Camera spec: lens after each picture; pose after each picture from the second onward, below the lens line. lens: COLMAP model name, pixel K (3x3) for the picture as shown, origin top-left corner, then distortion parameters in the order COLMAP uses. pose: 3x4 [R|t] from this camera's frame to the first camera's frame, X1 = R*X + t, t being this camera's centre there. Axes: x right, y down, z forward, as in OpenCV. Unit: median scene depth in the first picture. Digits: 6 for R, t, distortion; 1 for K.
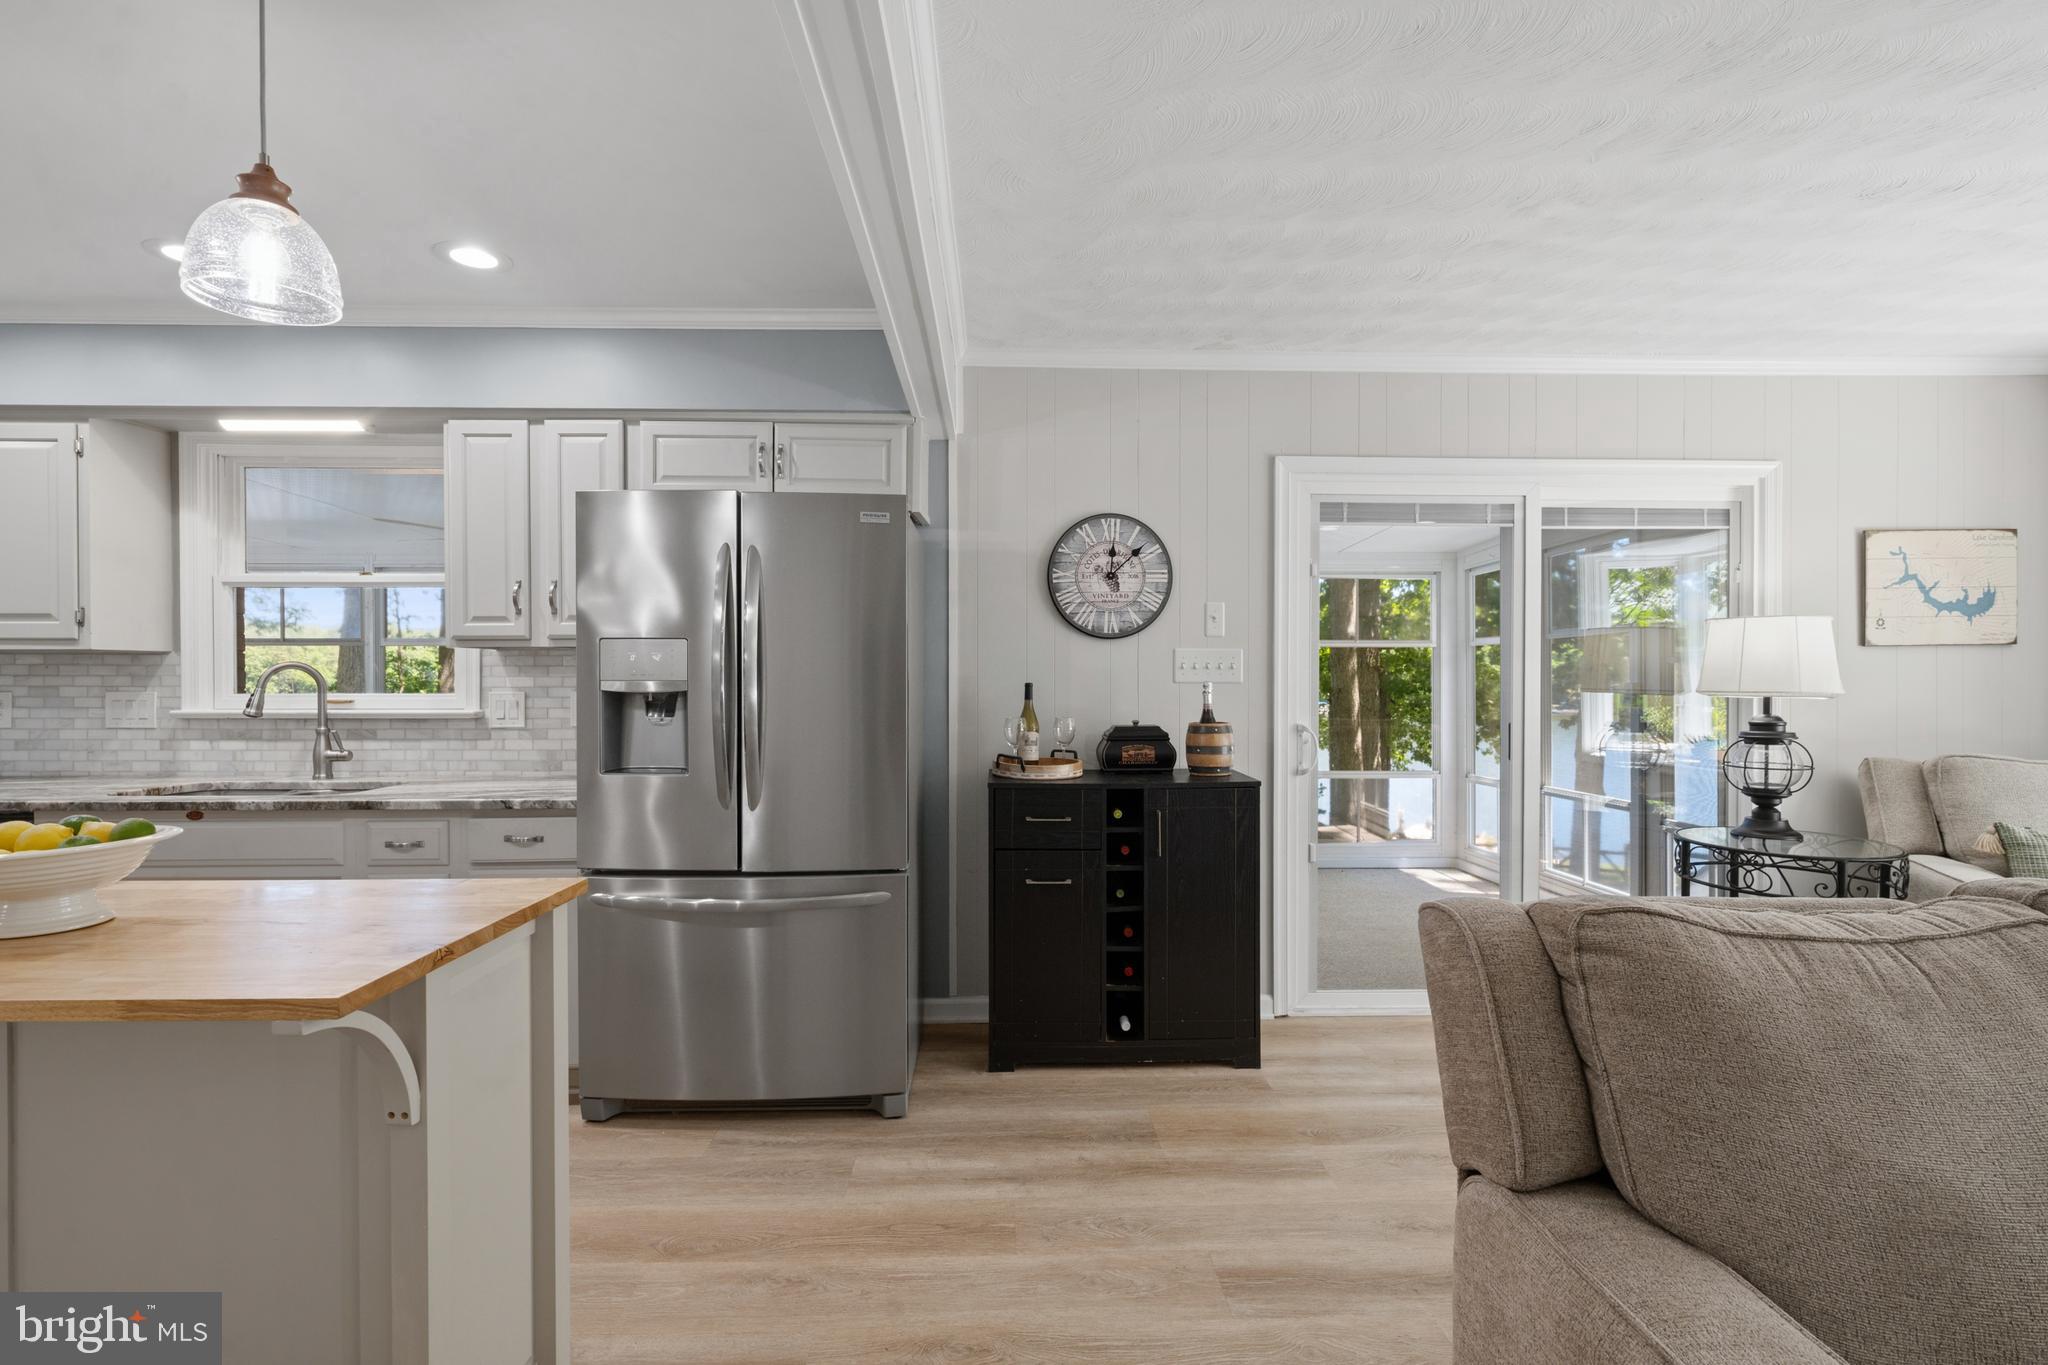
lens RADIAL K [[934.2, 0, 1023.8], [0, 934.2, 680.2], [0, 0, 1]] dist [0.001535, -0.000305]
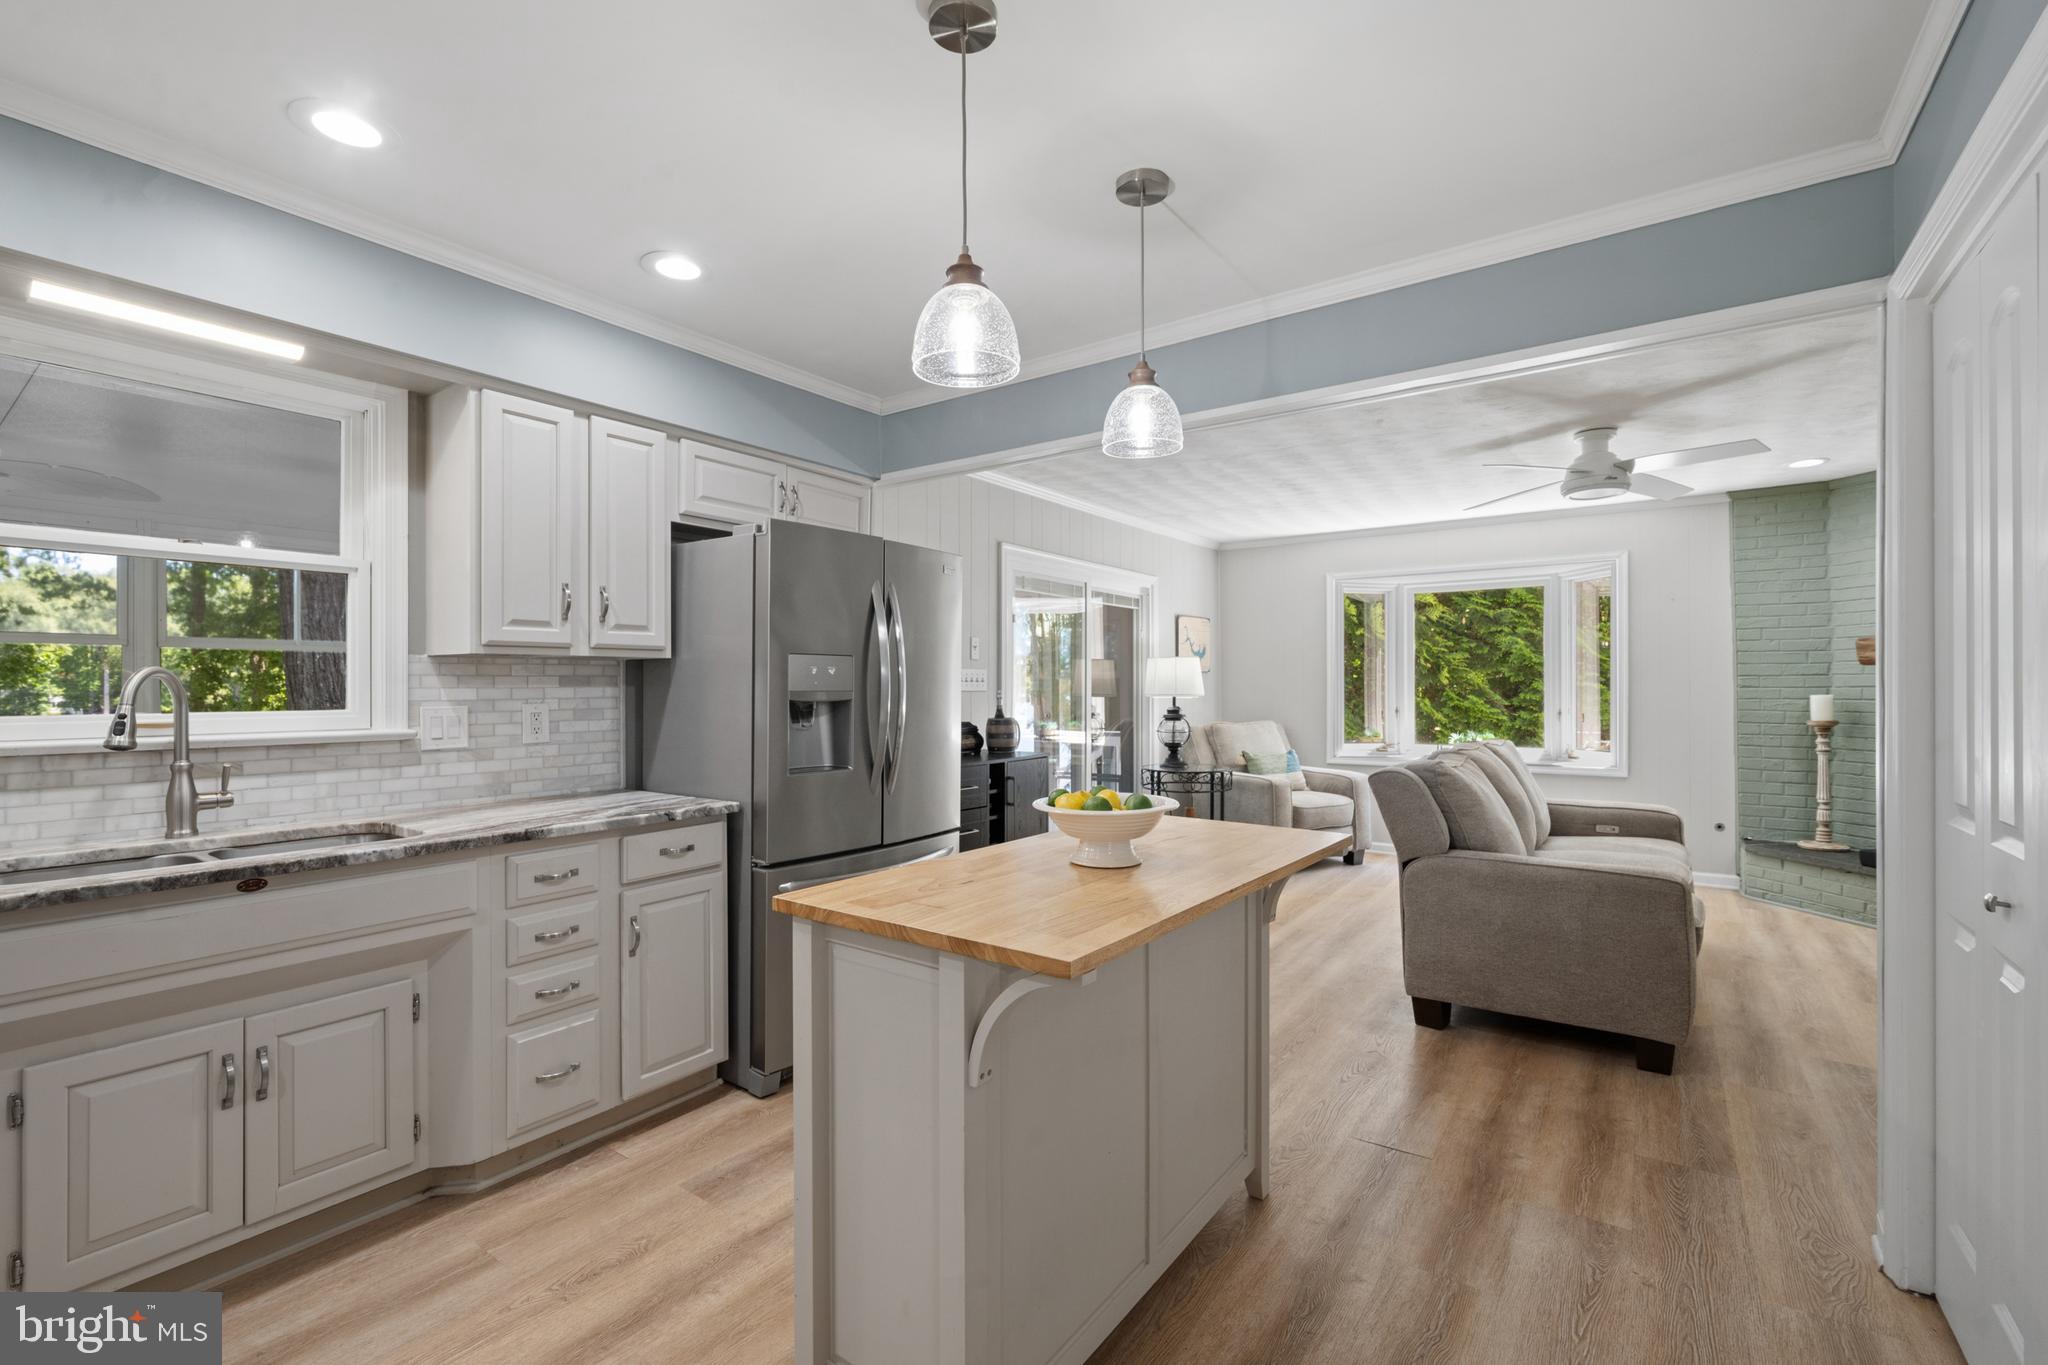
lens RADIAL K [[887.9, 0, 1020.0], [0, 887.9, 684.9], [0, 0, 1]] dist [0.000903, 0.000115]
pose [[0.606182, 0.000927, 0.795326, -0.881057], [0.004339, 0.999981, -0.004472, -0.000855], [-0.795315, 0.006161, 0.606166, 0.107237]]
